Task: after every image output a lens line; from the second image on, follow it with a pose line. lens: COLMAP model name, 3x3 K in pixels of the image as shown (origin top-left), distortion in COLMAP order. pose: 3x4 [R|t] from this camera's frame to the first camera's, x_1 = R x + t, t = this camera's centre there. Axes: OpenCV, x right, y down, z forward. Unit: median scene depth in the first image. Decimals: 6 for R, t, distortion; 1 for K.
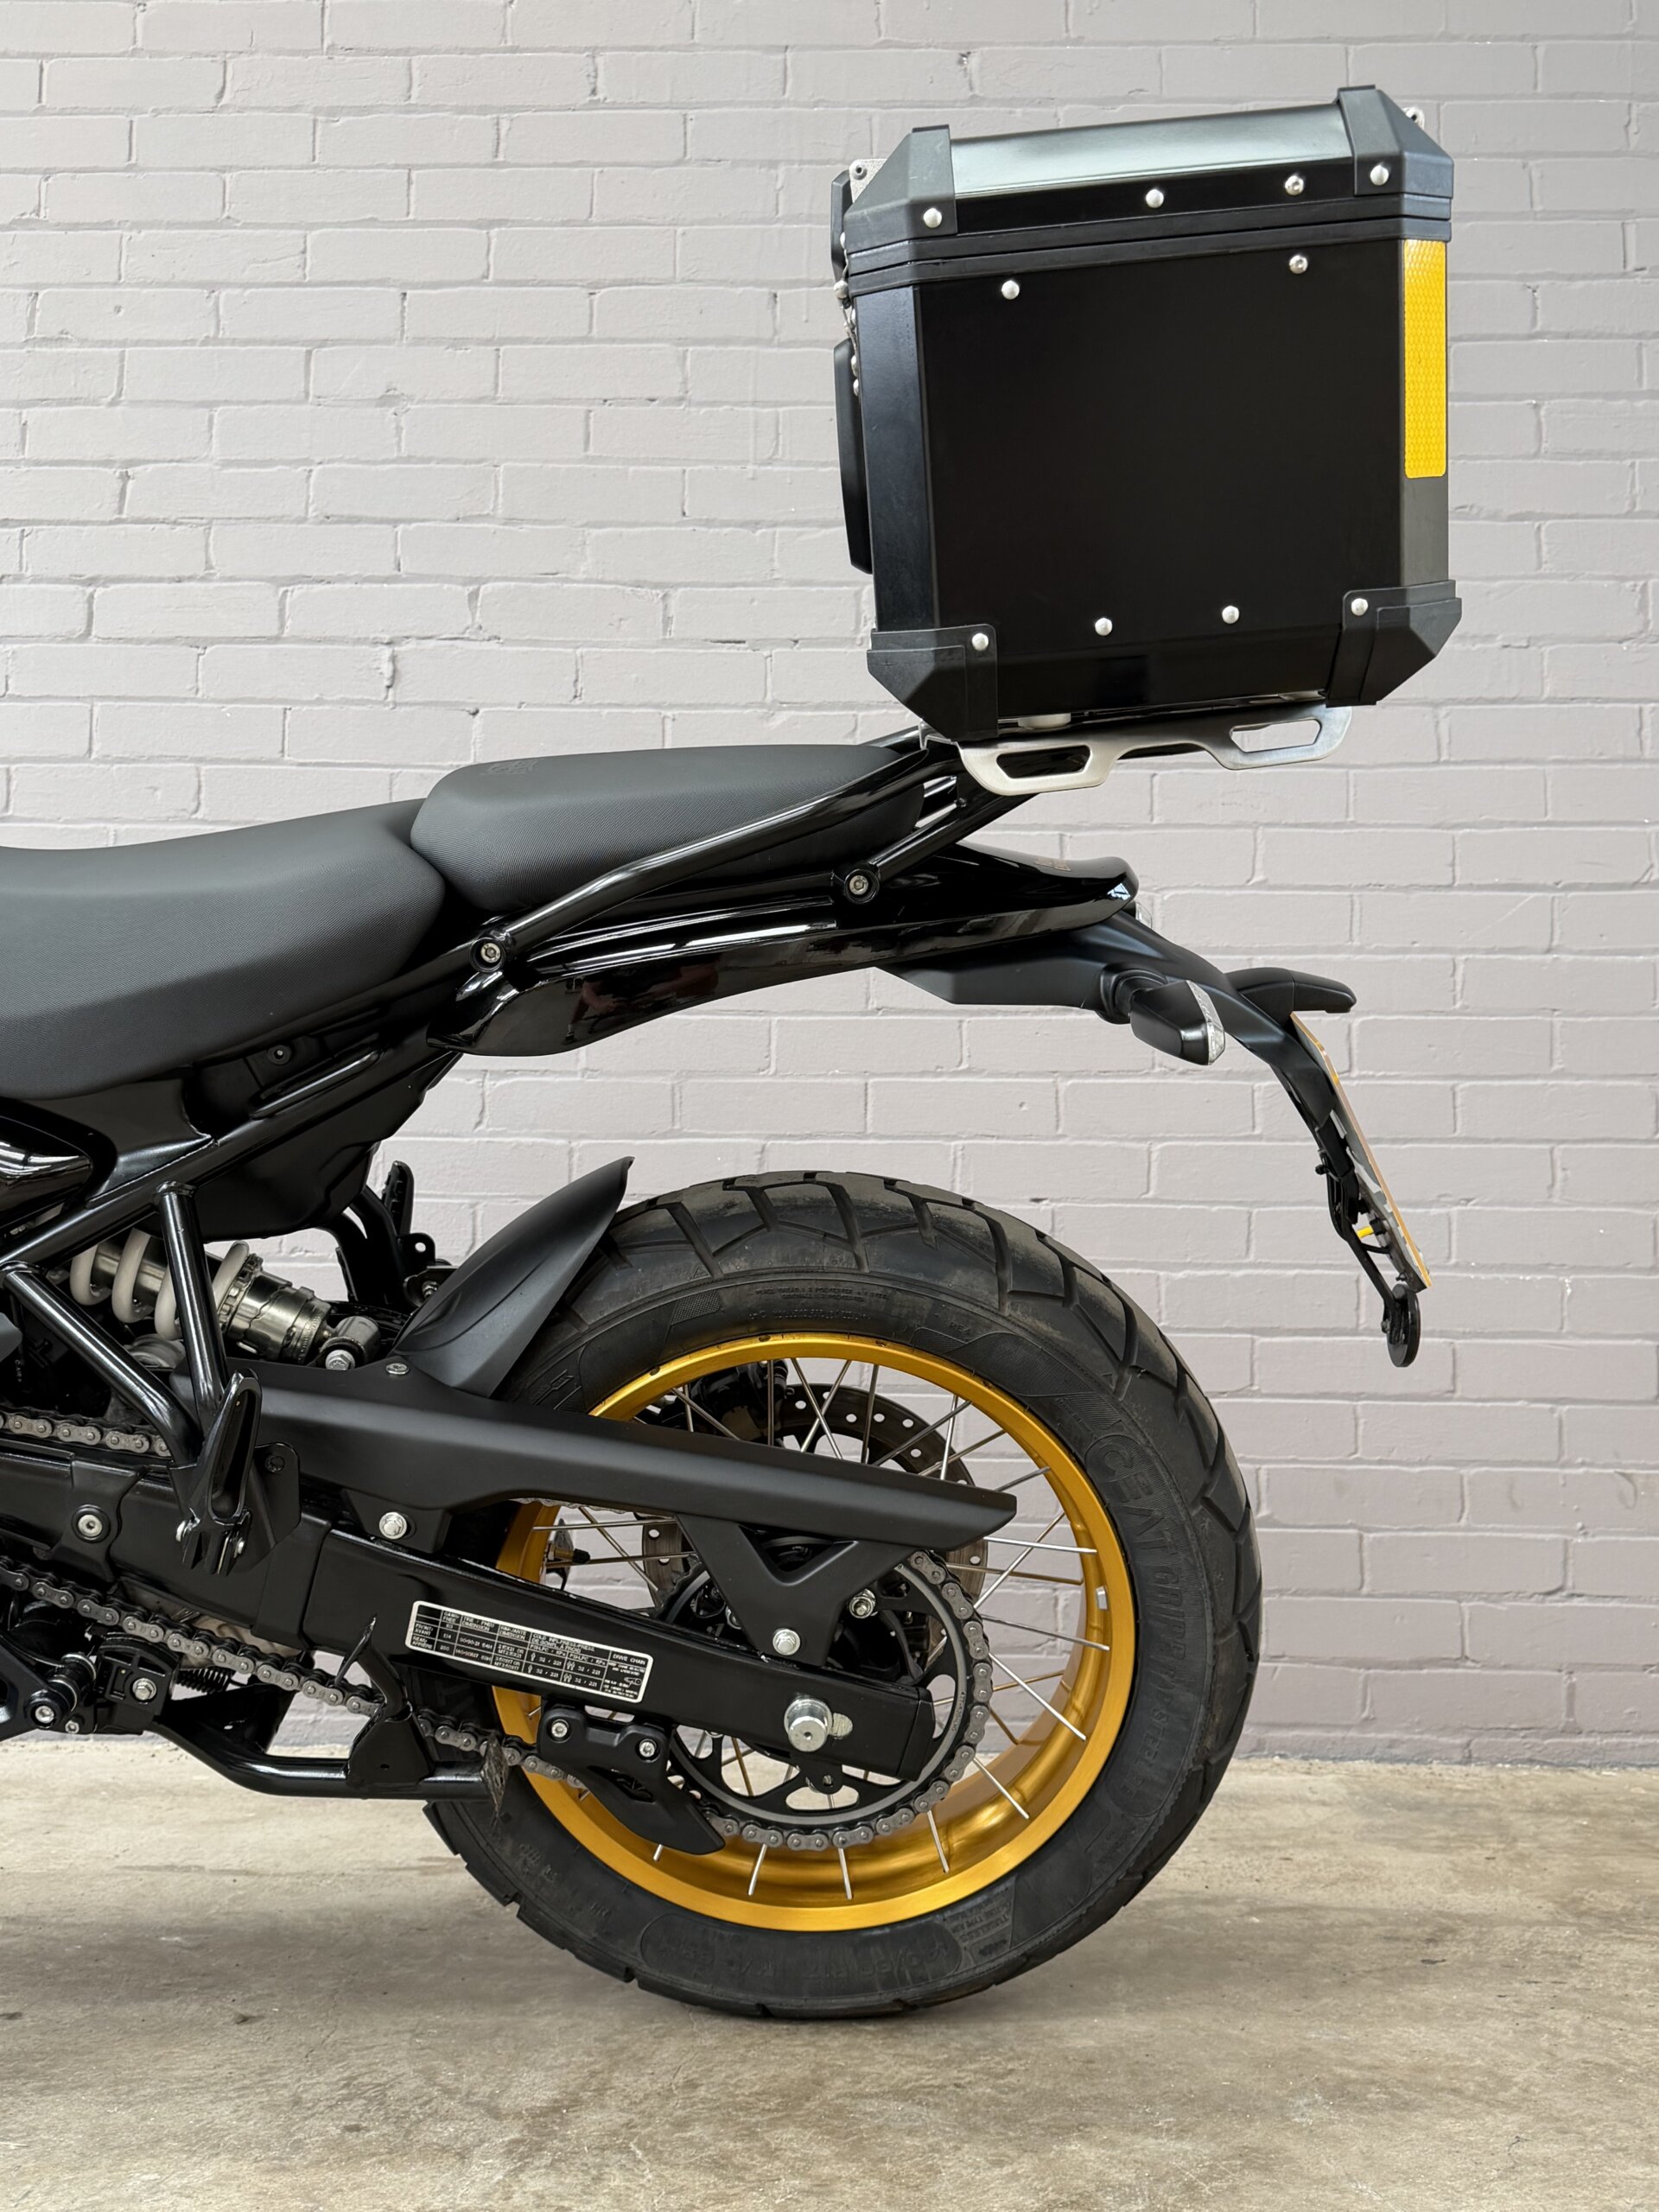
lens RADIAL K [[2109.2, 0, 825.3], [0, 2109.2, 1101.7], [0, 0, 1]] dist [0.022199, 0.000000]
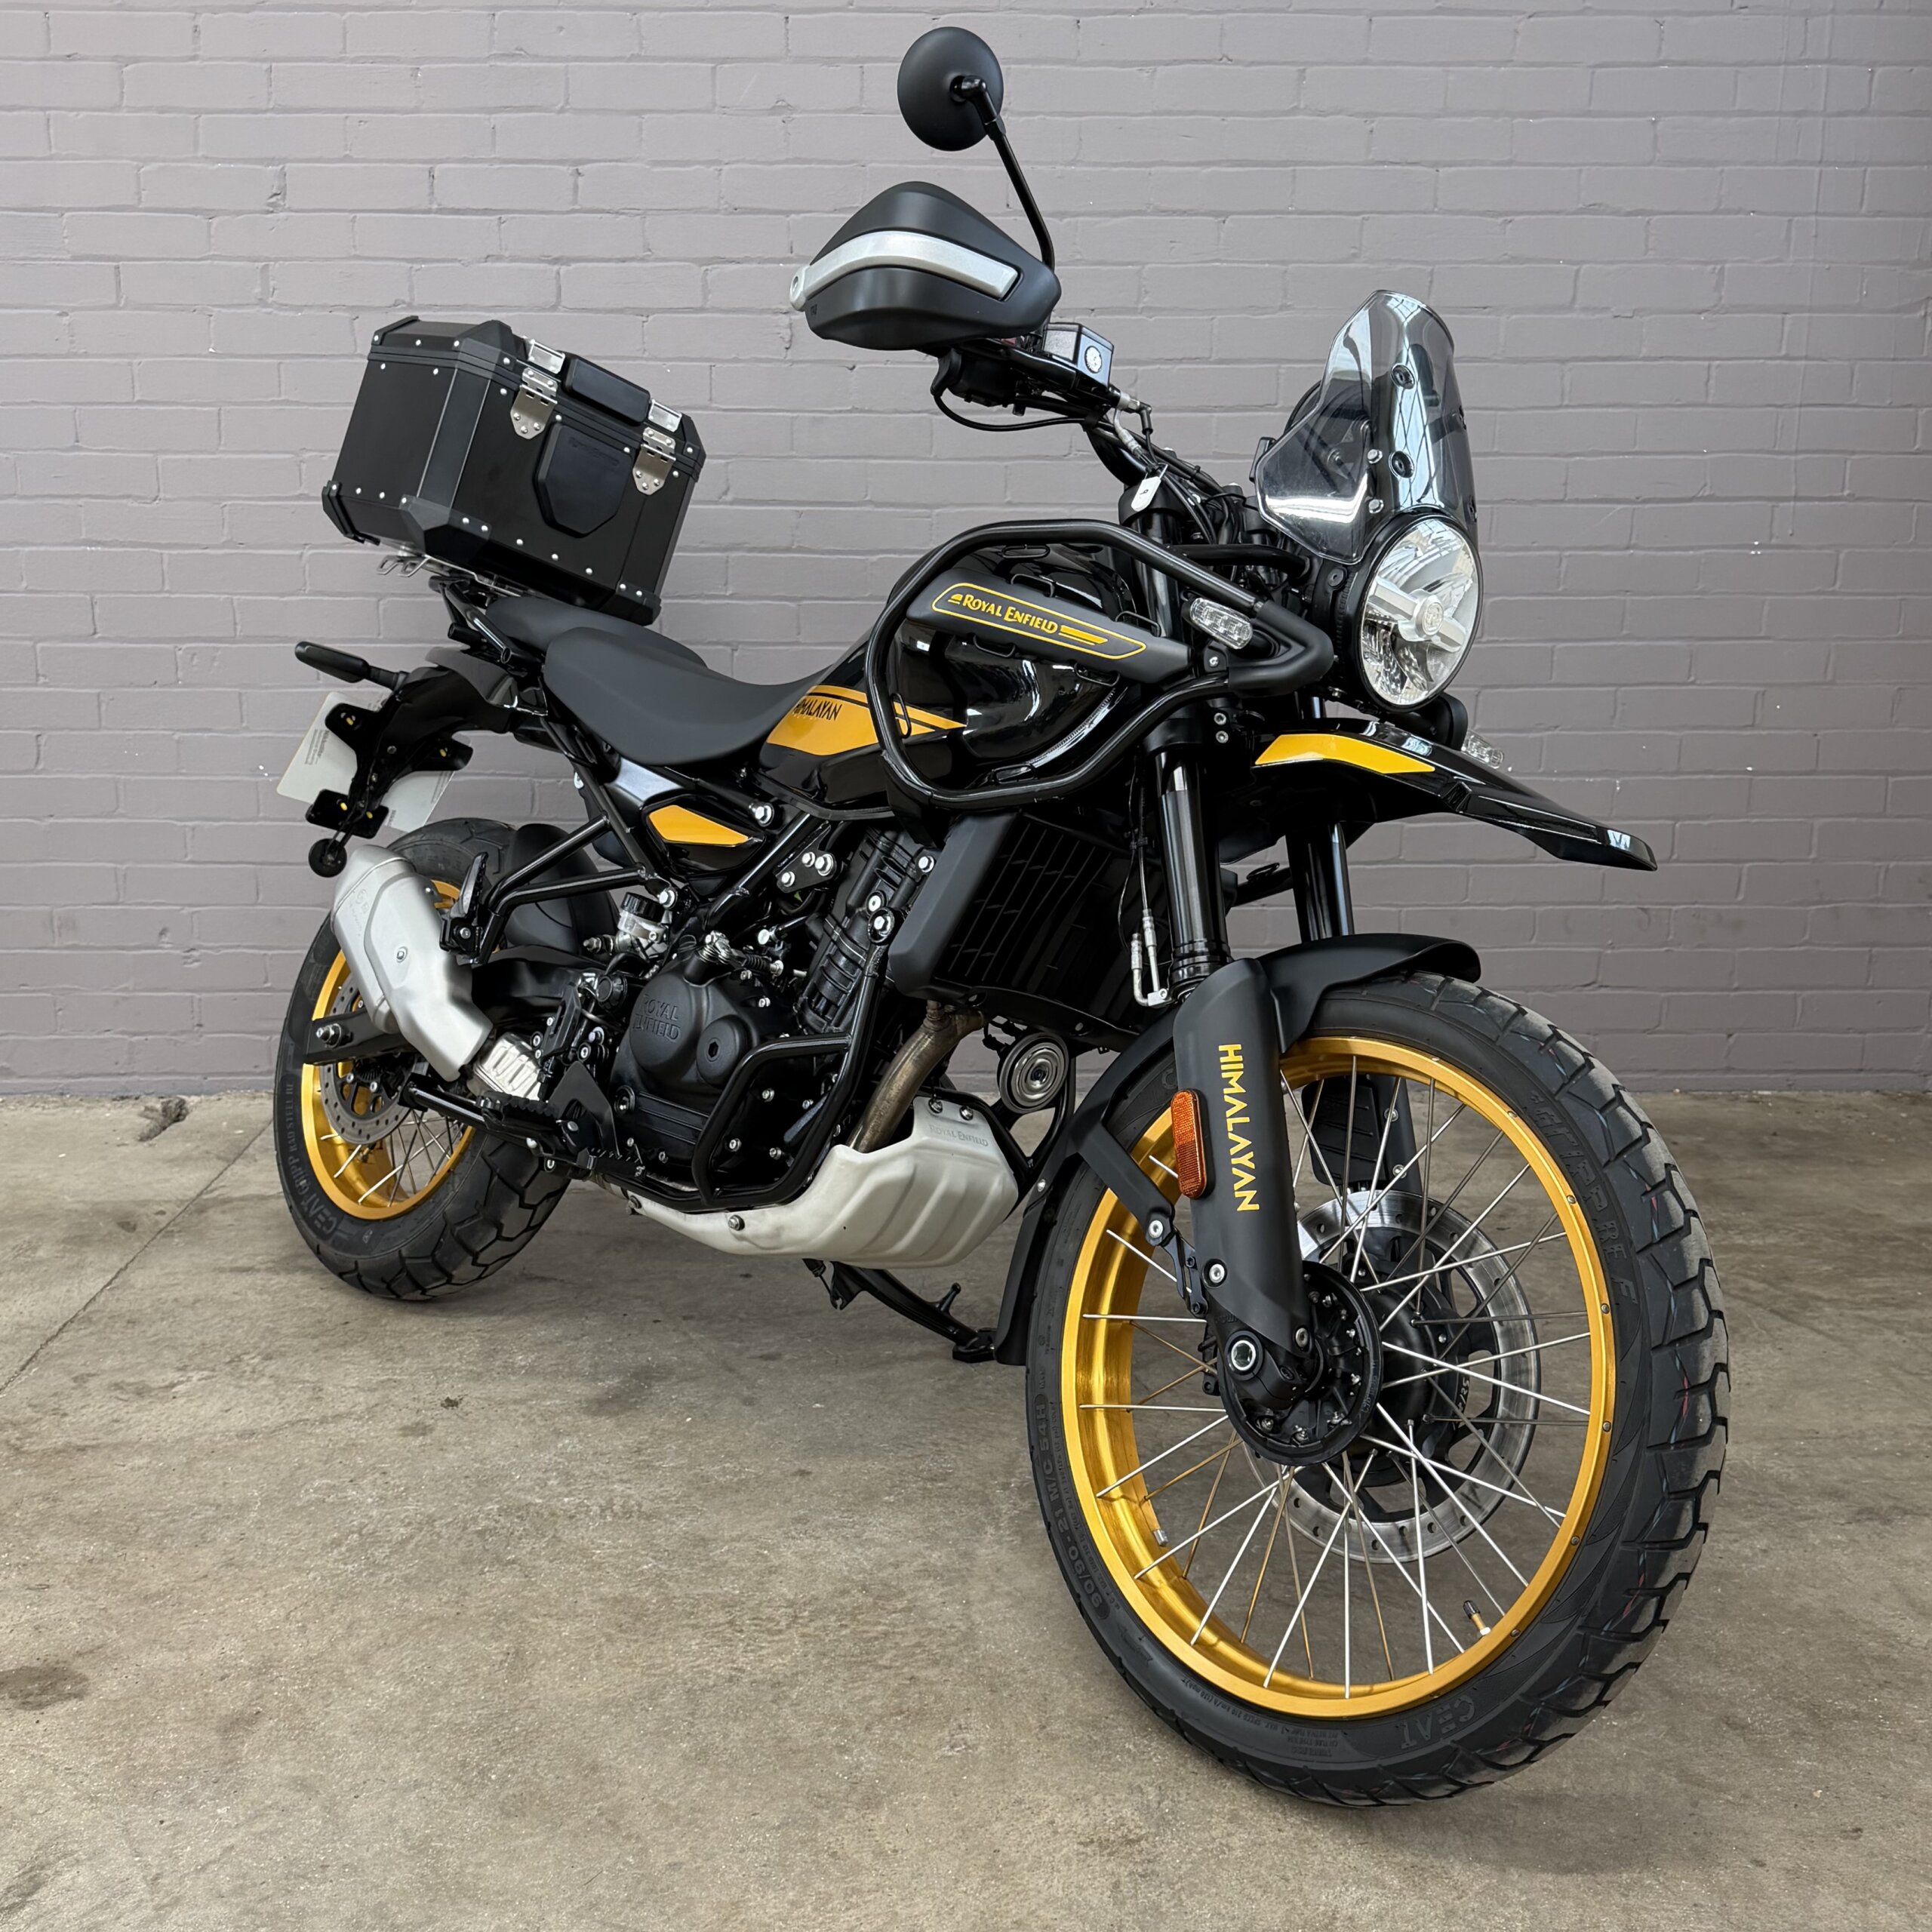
lens RADIAL K [[2213.2, 0, 961.0], [0, 2213.2, 967.5], [0, 0, 1]] dist [0.037948, 0.000000]
pose [[0.998898, -0.016559, 0.043914, -0.164948], [0.002542, 0.953402, 0.301692, -0.244584], [-0.046863, -0.301247, 0.952394, -0.458191]]
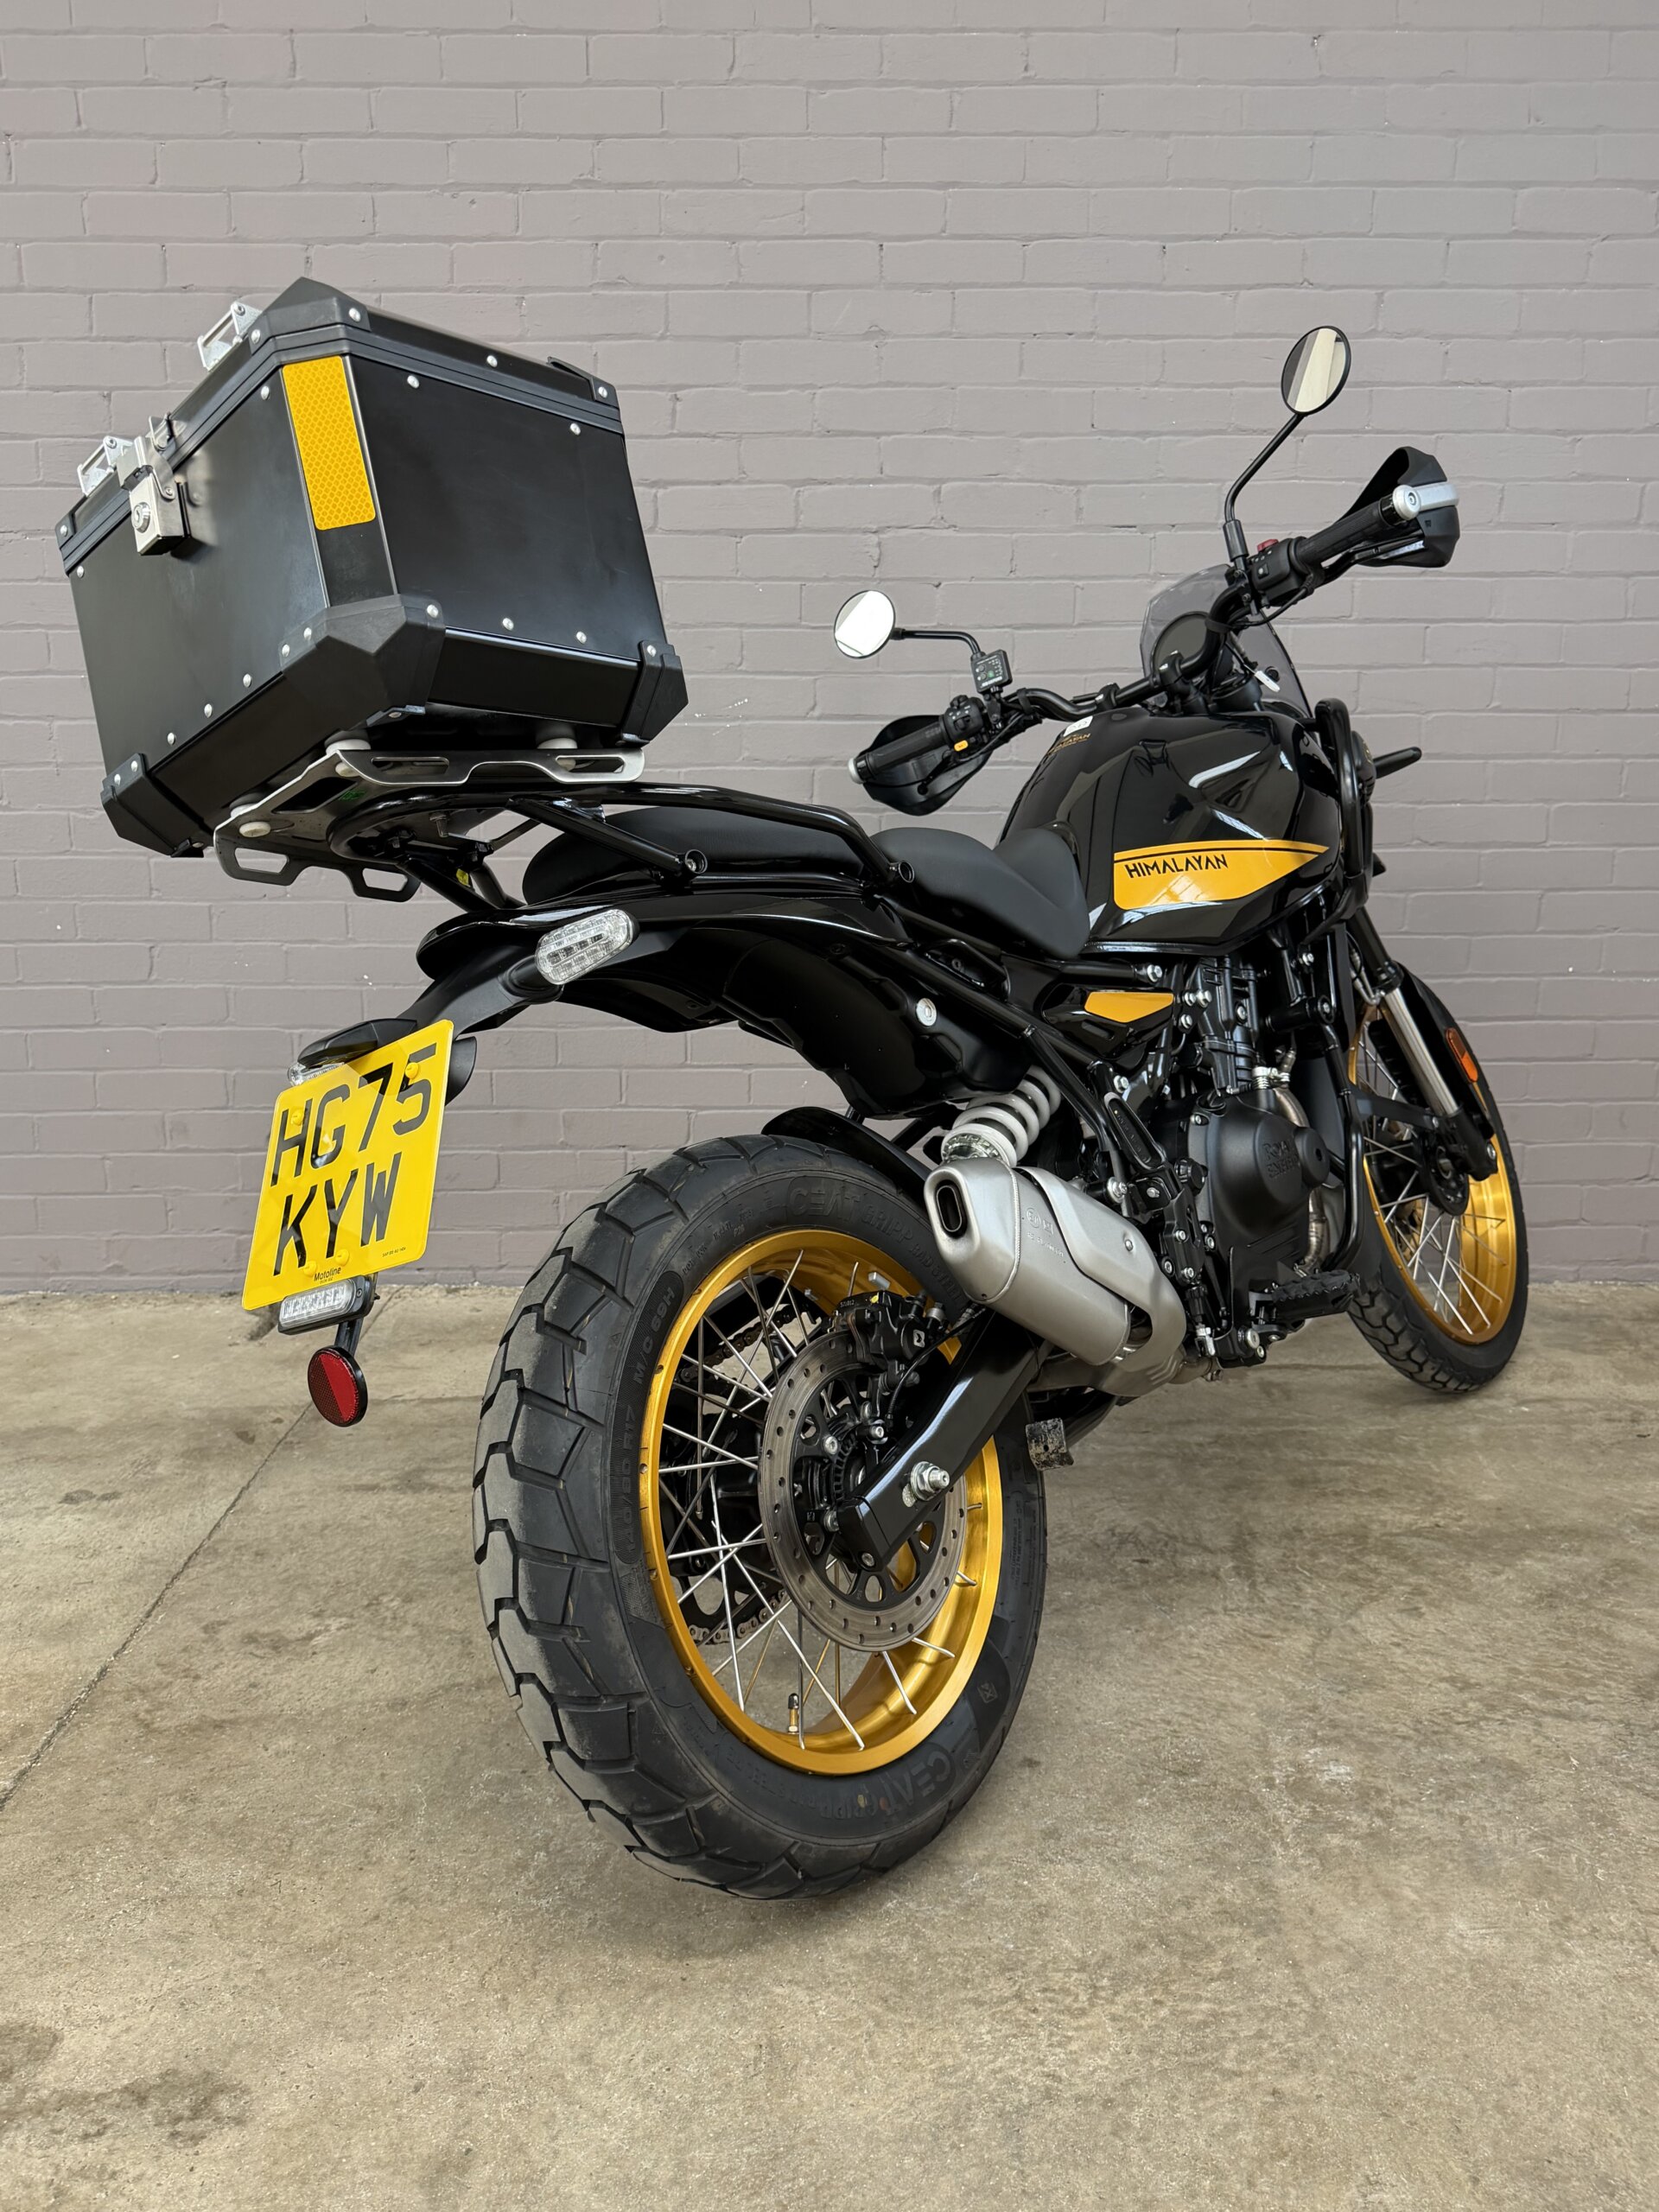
lens RADIAL K [[1728.9, 0, 828.8], [0, 1728.9, 1105.8], [0, 0, 1]] dist [0.023392, -0.026650]
pose [[0.999052, -0.020877, 0.038211, -0.287269], [0.009230, 0.959158, 0.282720, -0.177482], [-0.042553, -0.282099, 0.958441, -0.179452]]
